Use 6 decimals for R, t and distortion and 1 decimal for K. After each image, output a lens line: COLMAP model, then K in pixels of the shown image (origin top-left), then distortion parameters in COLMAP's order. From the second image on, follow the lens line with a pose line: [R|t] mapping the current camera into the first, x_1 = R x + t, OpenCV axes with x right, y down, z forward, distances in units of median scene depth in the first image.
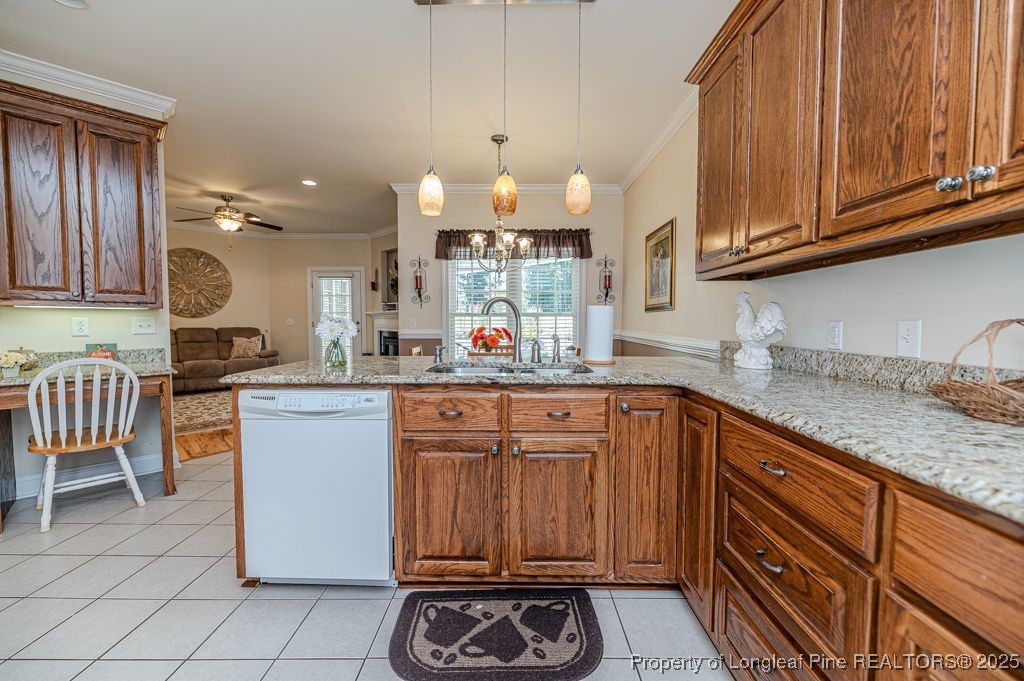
lens RADIAL K [[411.0, 0, 512.0], [0, 411.0, 337.3], [0, 0, 1]] dist [-0.001088, -0.000108]
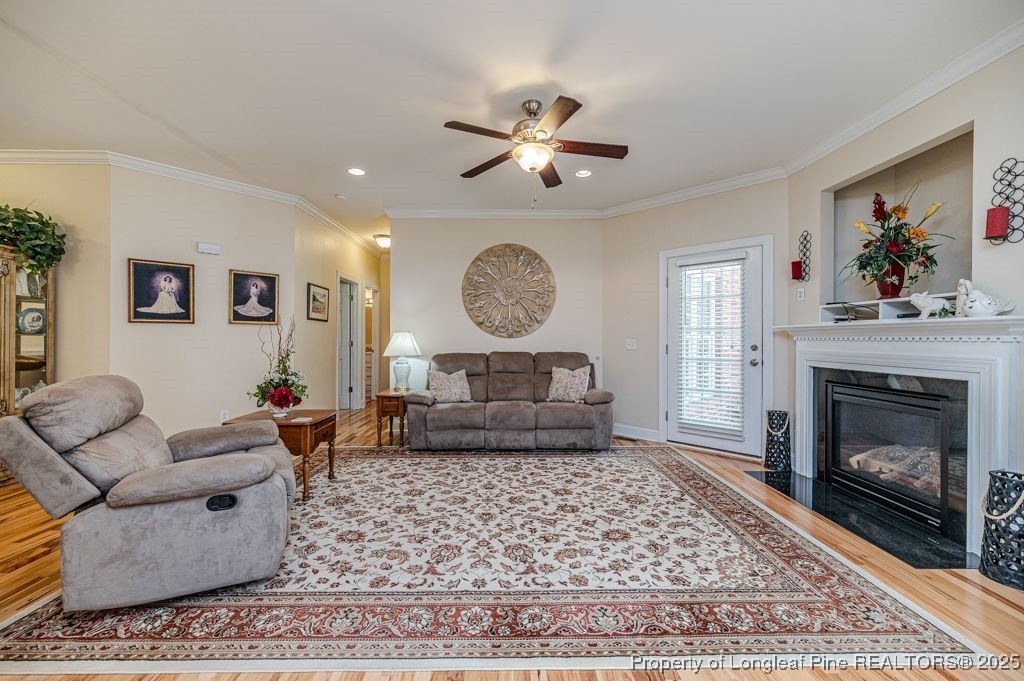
lens RADIAL K [[429.2, 0, 514.8], [0, 429.2, 337.8], [0, 0, 1]] dist [0.000432, -0.000093]
pose [[0.736889, 0.000549, -0.676014, -0.254298], [-0.033208, 0.998822, -0.035387, -0.021053], [0.675198, 0.048525, 0.736039, 0.444307]]
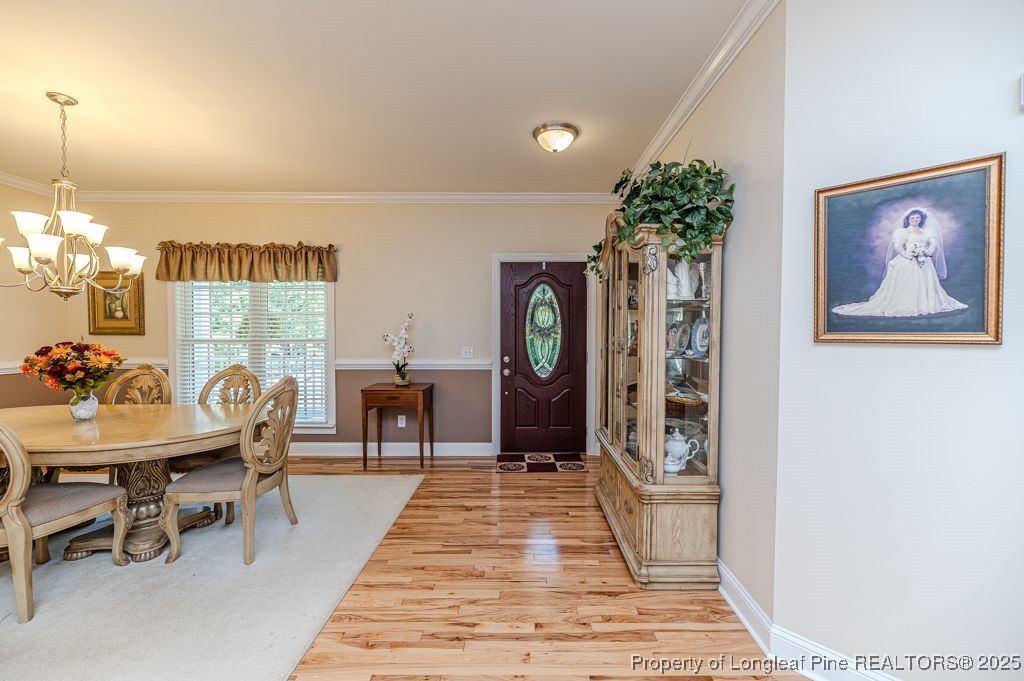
lens RADIAL K [[429.2, 0, 514.8], [0, 429.2, 337.8], [0, 0, 1]] dist [0.000432, -0.000093]
pose [[-0.693652, 0.005192, -0.720292, -0.688237], [-0.036912, 0.998404, 0.042743, -0.048601], [0.719364, 0.056236, -0.692353, 0.553287]]
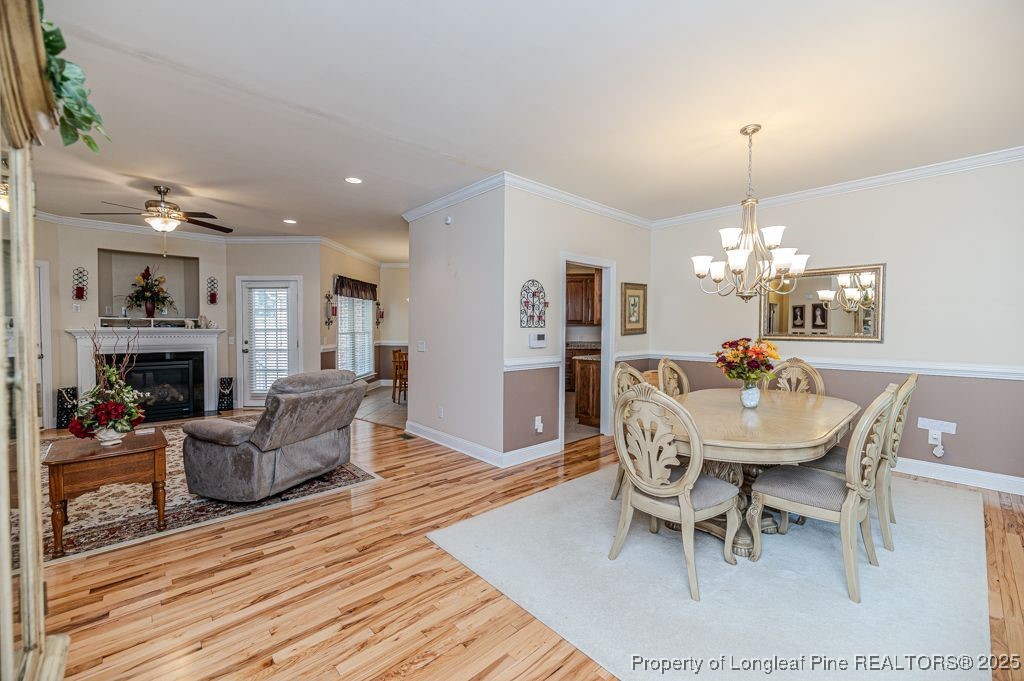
lens RADIAL K [[411.0, 0, 512.0], [0, 411.0, 337.3], [0, 0, 1]] dist [-0.001088, -0.000108]
pose [[0.018407, -0.024886, 0.999521, -1.113012], [0.041481, 0.998848, 0.024106, -0.035261], [-0.998970, 0.041017, 0.019418, 0.240519]]
